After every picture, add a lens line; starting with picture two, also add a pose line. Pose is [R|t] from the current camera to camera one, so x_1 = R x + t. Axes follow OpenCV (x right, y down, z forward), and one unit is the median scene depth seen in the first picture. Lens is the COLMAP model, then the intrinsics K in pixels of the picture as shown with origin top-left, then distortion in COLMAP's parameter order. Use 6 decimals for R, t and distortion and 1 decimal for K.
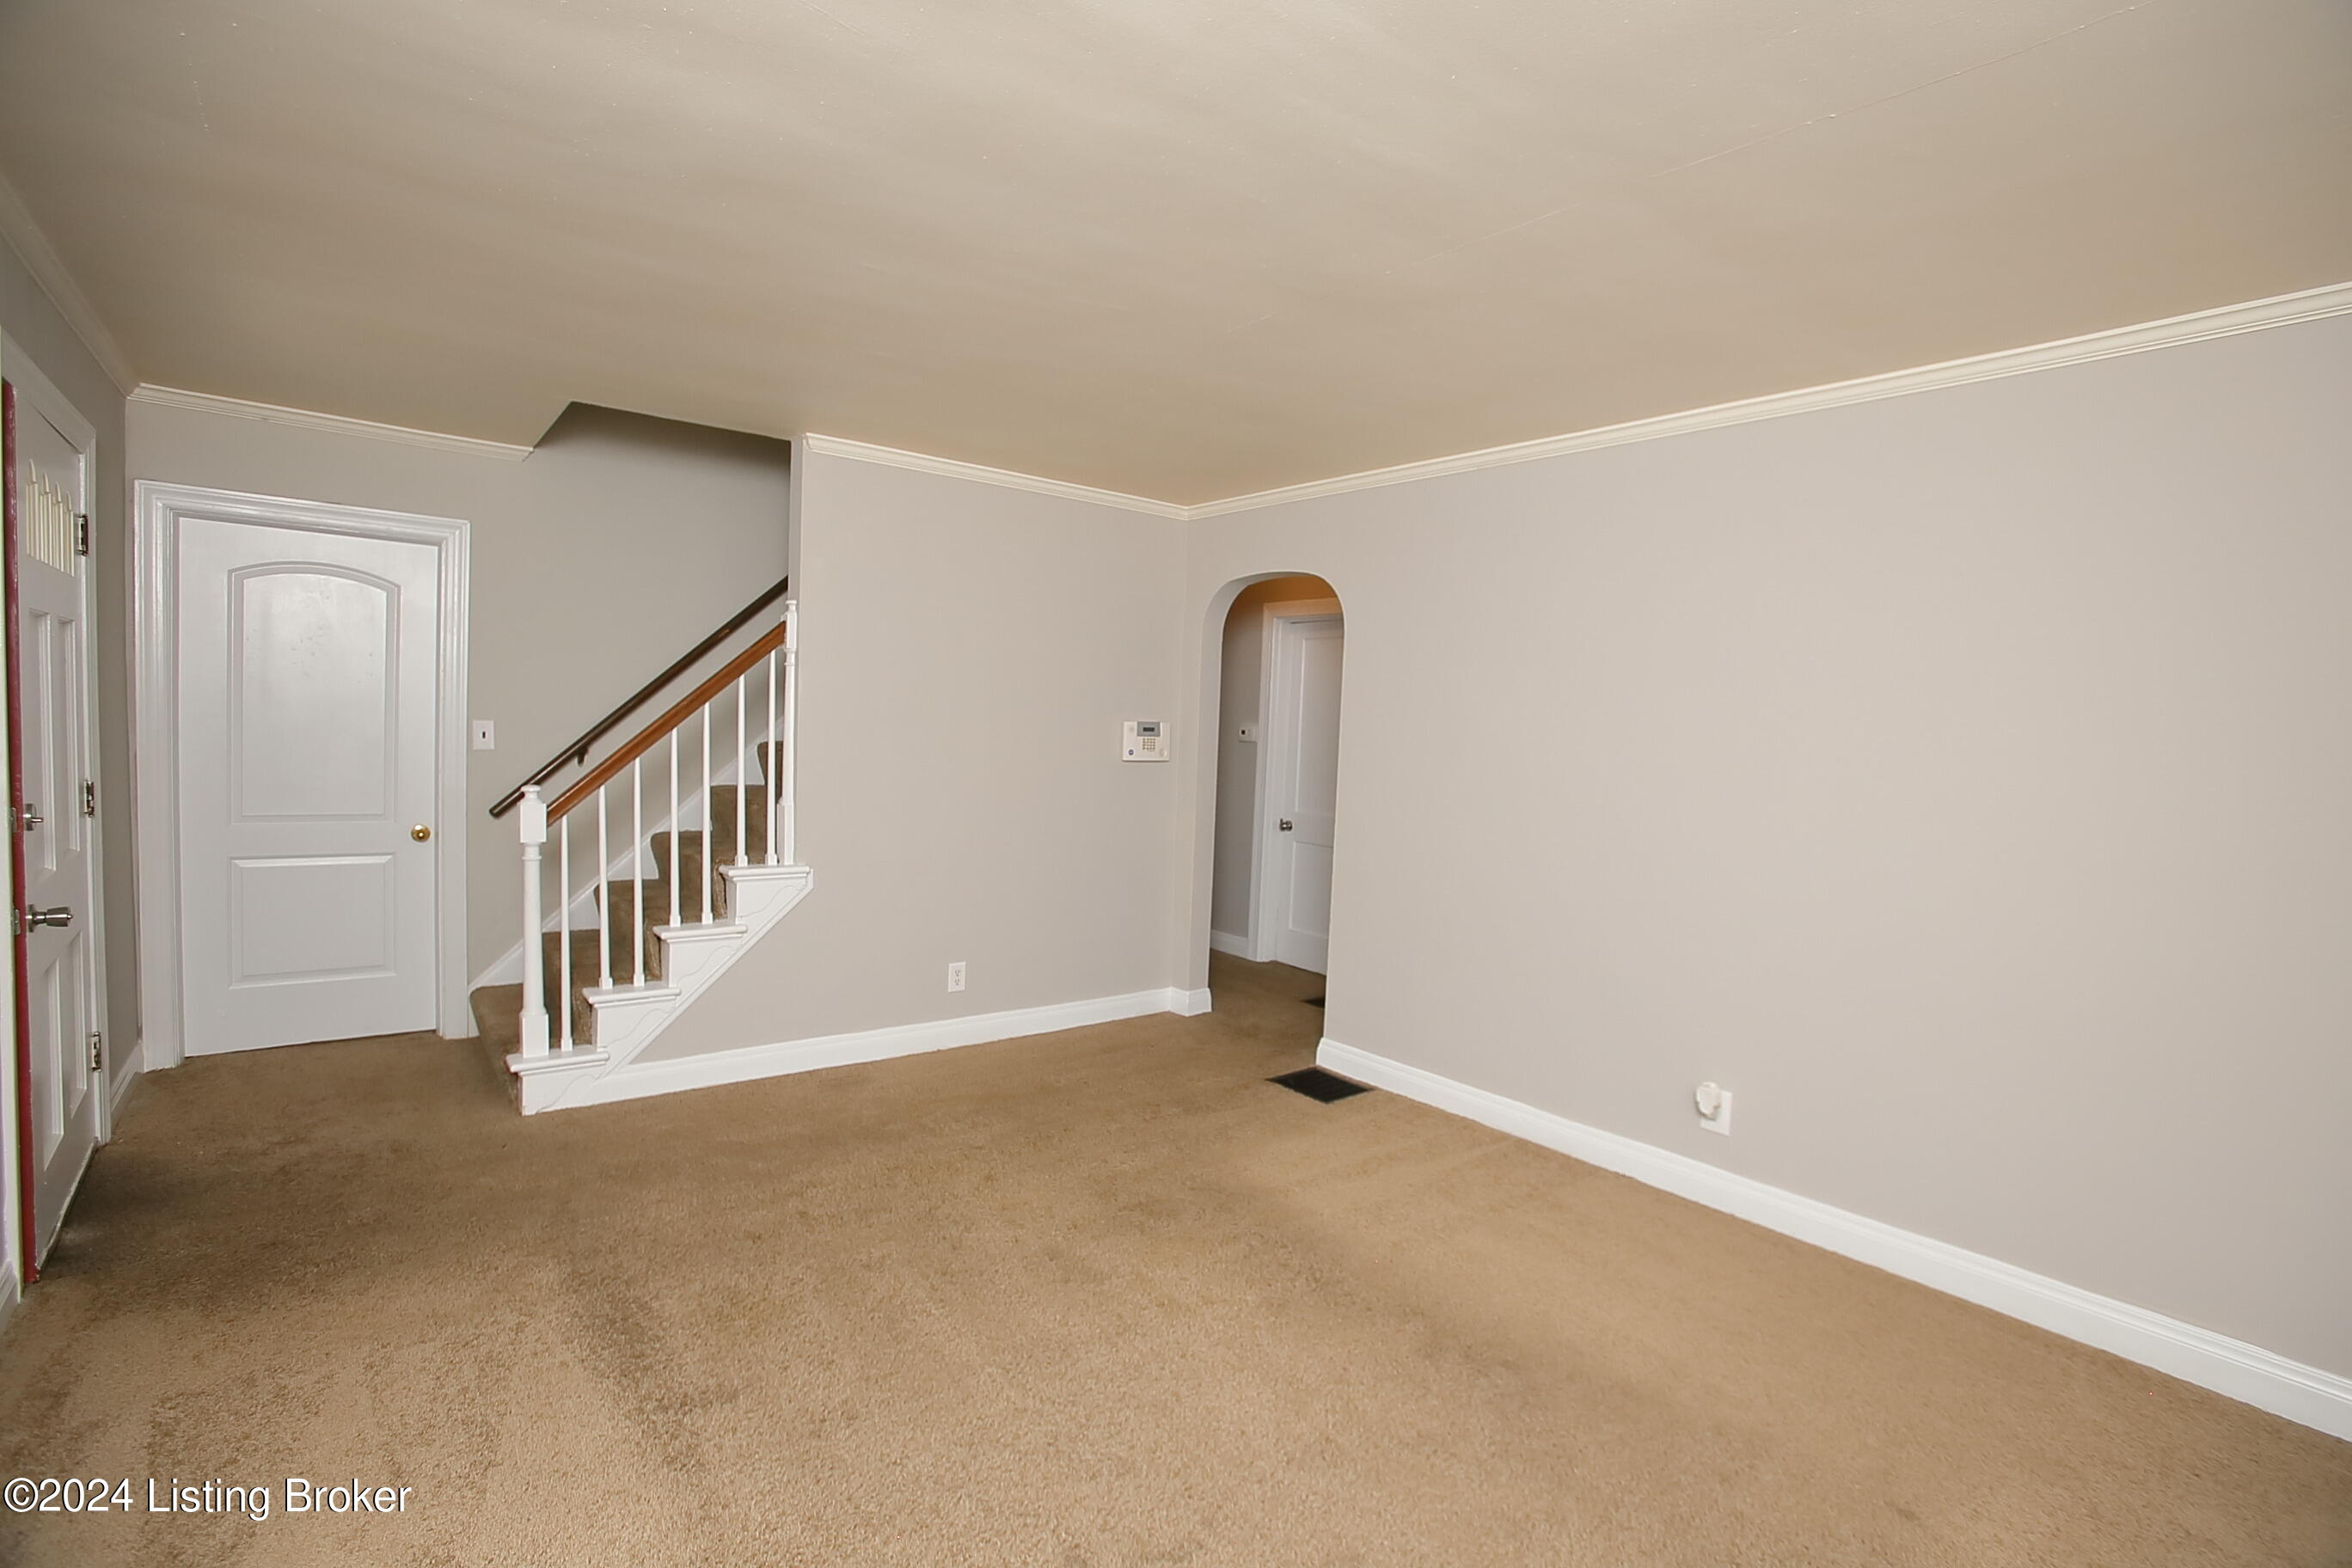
lens RADIAL K [[1079.4, 0, 1180.3], [0, 1079.4, 785.1], [0, 0, 1]] dist [-0.071776, 0.024331]
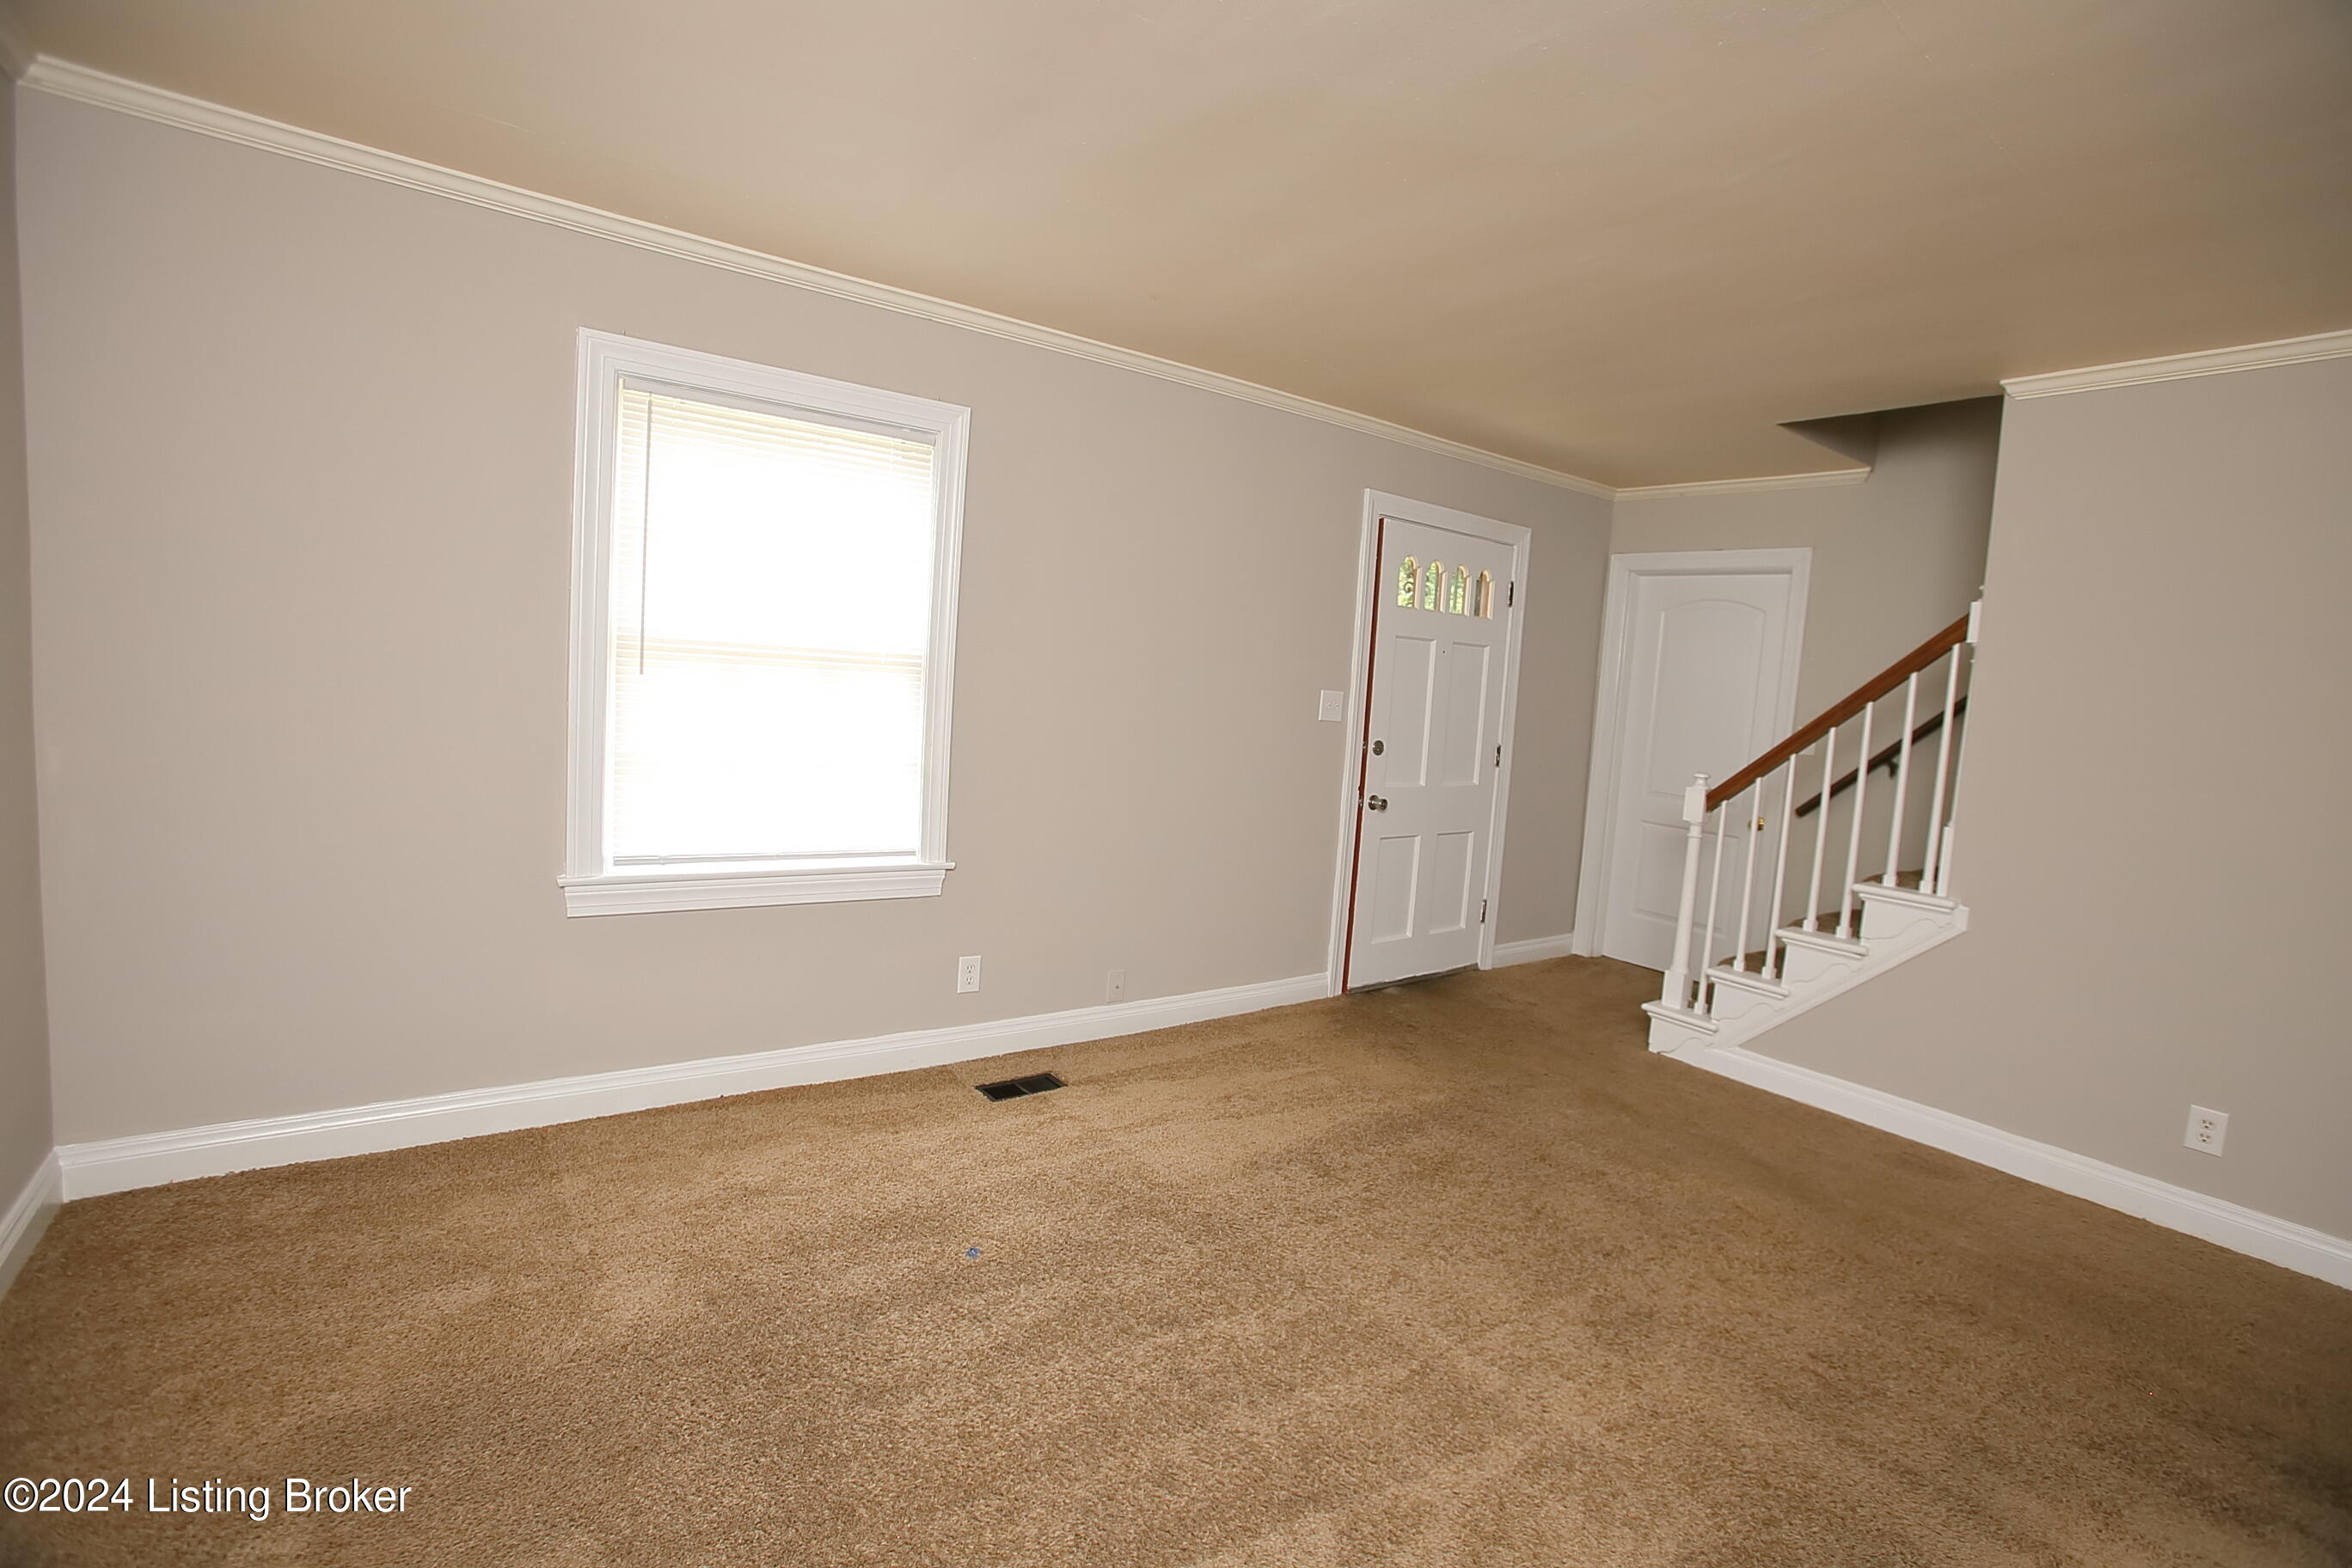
lens RADIAL K [[1079.4, 0, 1180.3], [0, 1079.4, 785.1], [0, 0, 1]] dist [-0.071776, 0.024331]
pose [[-0.044185, 0.056218, -0.997440, 0.516589], [-0.129858, 0.989622, 0.061530, 0.015651], [0.990548, 0.132245, -0.036426, 0.448707]]
